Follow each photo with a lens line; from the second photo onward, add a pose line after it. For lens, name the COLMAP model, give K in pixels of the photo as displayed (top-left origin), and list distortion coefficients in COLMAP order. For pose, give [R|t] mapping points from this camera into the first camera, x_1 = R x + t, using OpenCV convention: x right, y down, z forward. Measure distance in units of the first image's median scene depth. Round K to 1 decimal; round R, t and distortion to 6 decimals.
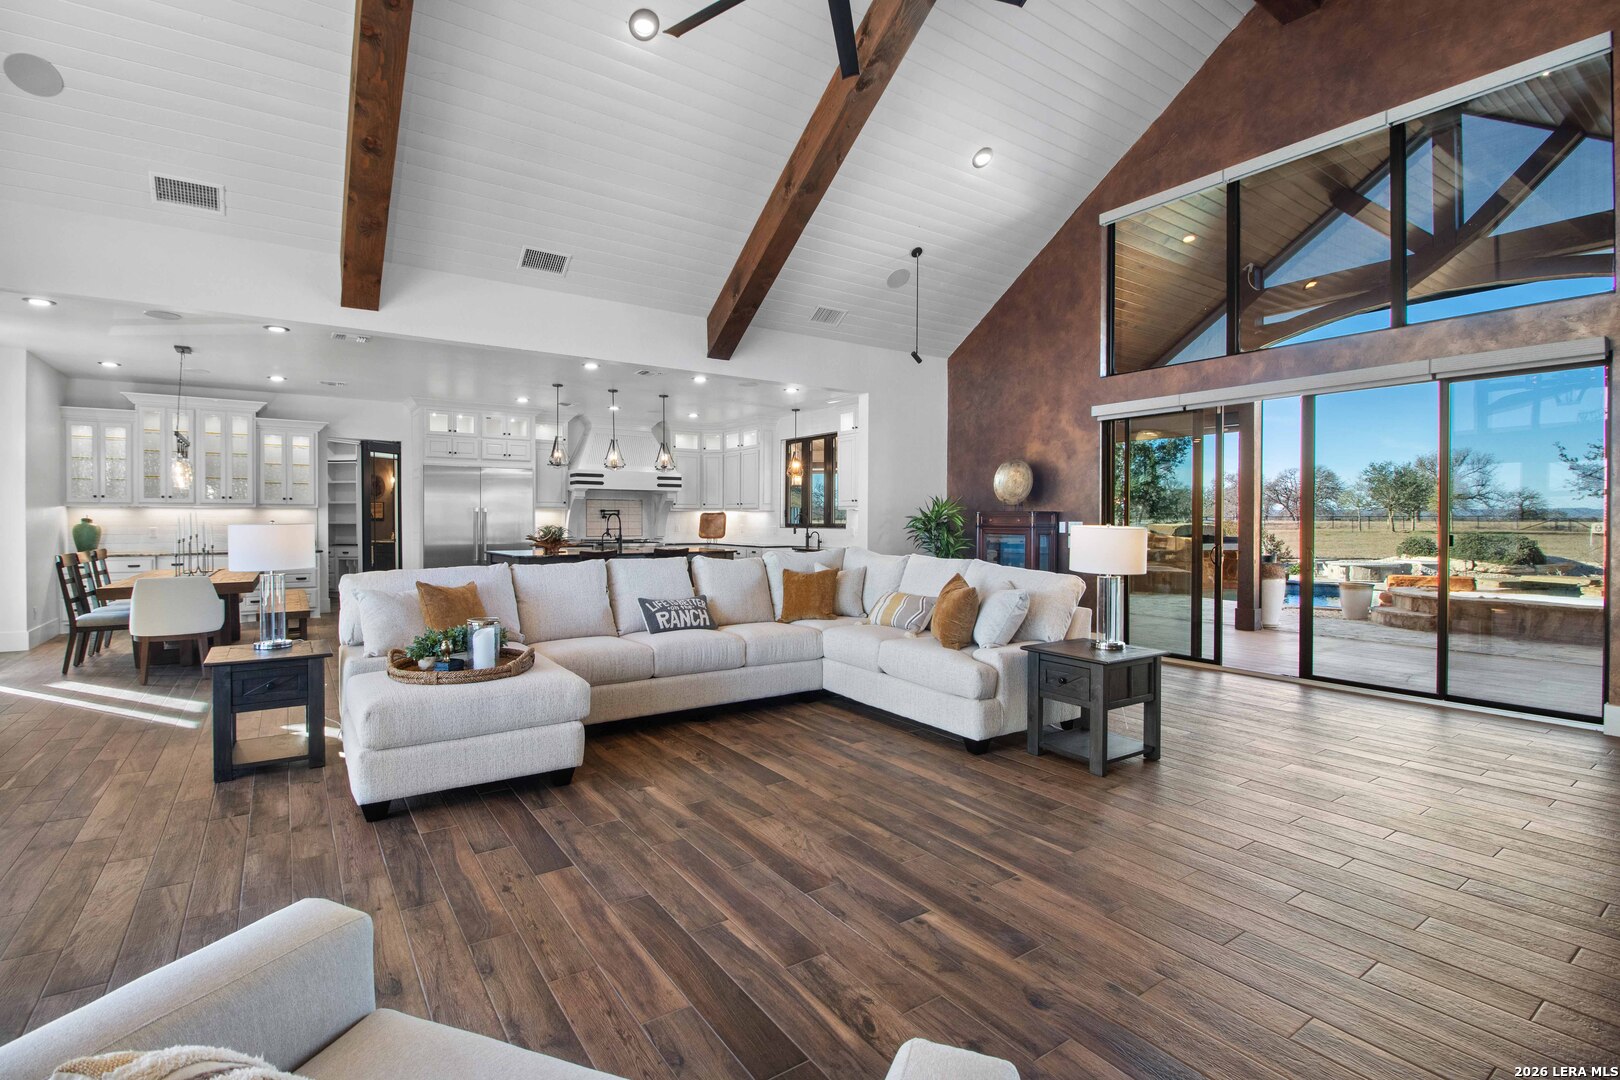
lens RADIAL K [[765.4, 0, 810.0], [0, 765.4, 540.0], [0, 0, 1]] dist [-0.023166, -0.000425]
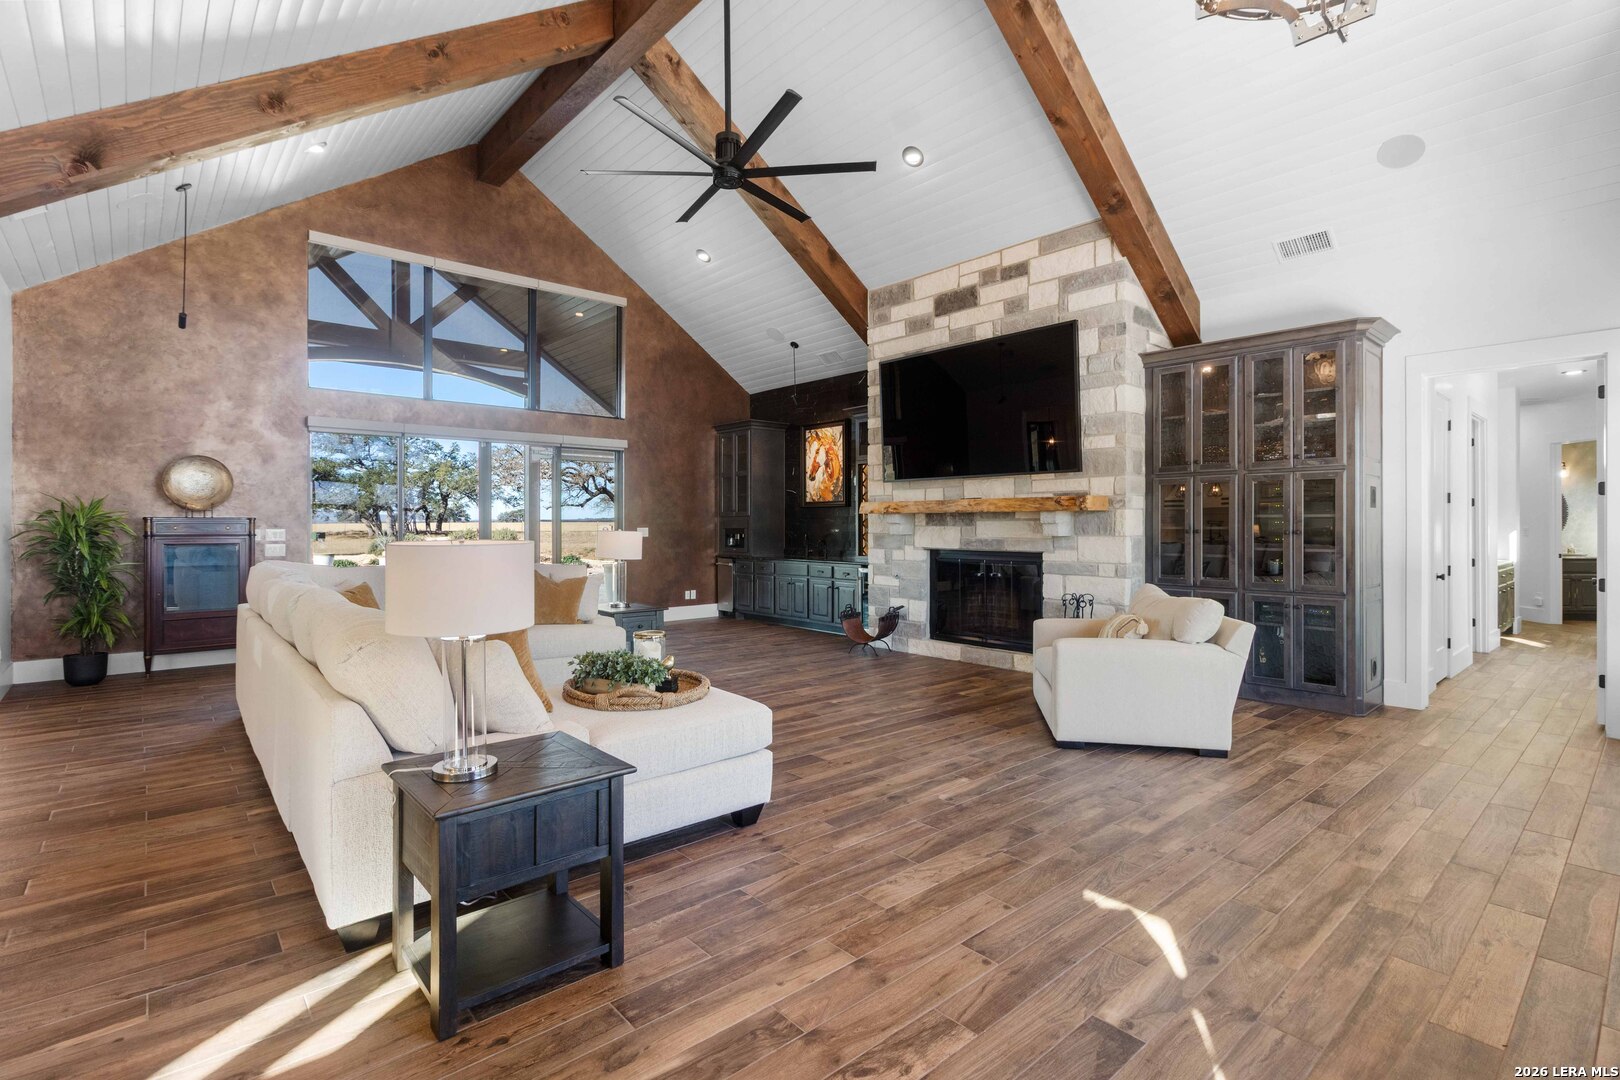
lens RADIAL K [[765.4, 0, 810.0], [0, 765.4, 540.0], [0, 0, 1]] dist [-0.023166, -0.000425]
pose [[-0.135723, -0.017341, 0.990595, -1.567697], [0.024220, 0.999490, 0.020815, -0.030135], [-0.990451, 0.026817, -0.135234, 1.026619]]
